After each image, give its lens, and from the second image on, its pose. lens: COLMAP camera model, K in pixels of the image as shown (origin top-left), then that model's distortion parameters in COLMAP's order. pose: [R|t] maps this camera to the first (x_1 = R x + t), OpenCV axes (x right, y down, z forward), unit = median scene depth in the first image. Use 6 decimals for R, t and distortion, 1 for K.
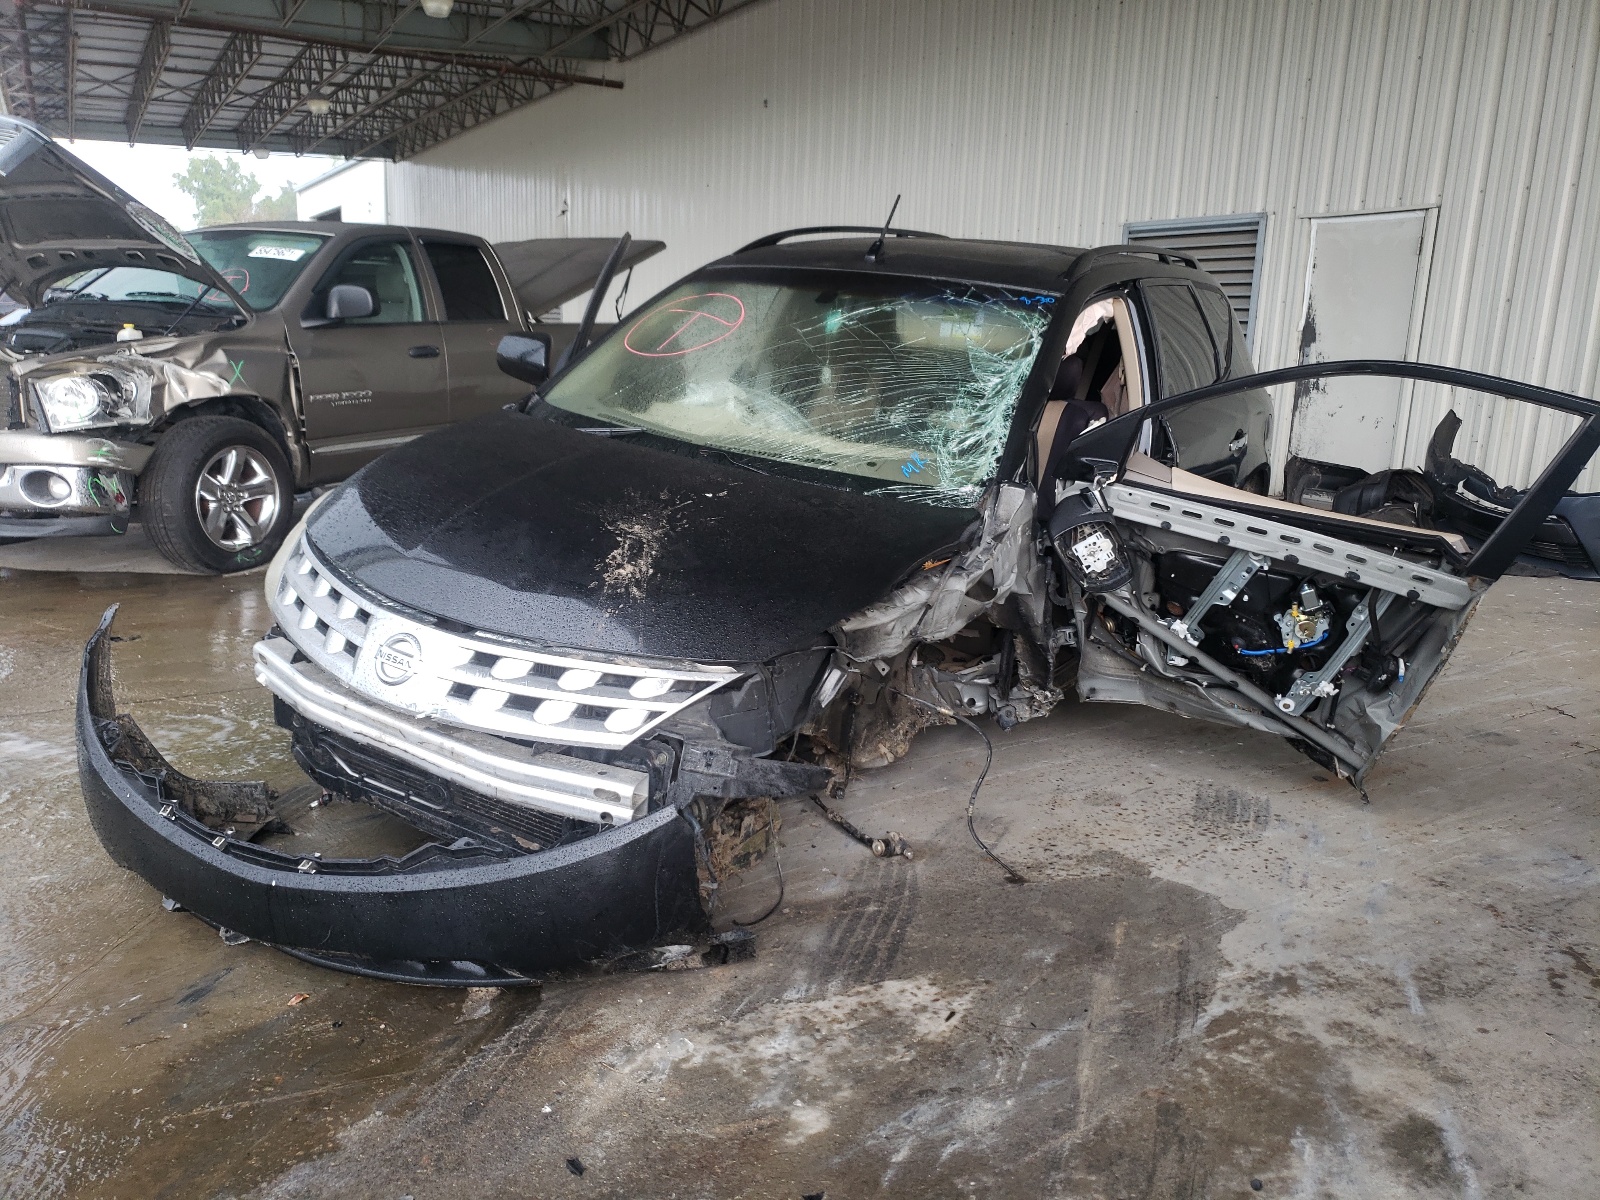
lens RADIAL K [[1230.8, 0, 796.1], [0, 1230.8, 598.2], [0, 0, 1]] dist [-0.022344, 0.032240]
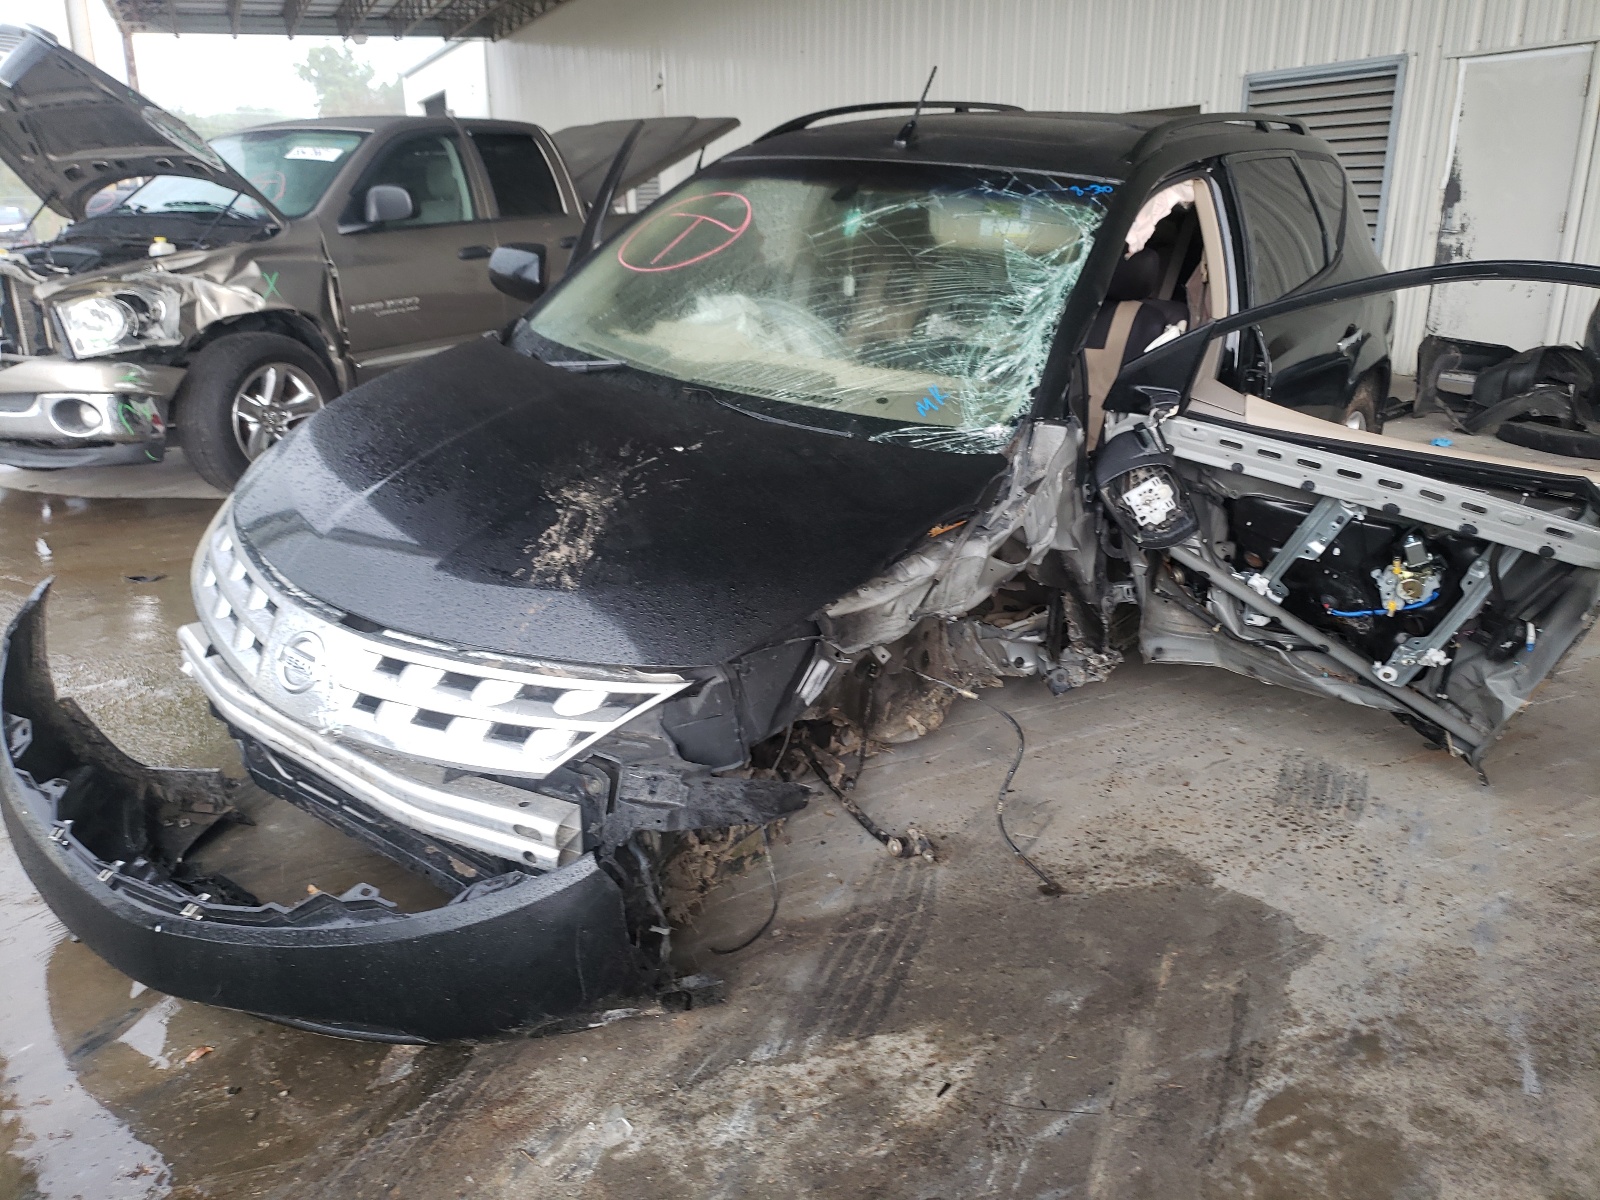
lens RADIAL K [[1230.8, 0, 817.1], [0, 1230.8, 576.3], [0, 0, 1]] dist [-0.022344, 0.032240]
pose [[0.996251, -0.012917, -0.085538, 0.088412], [0.020015, 0.996377, 0.082653, -0.059887], [0.084160, -0.084055, 0.992901, 0.148485]]
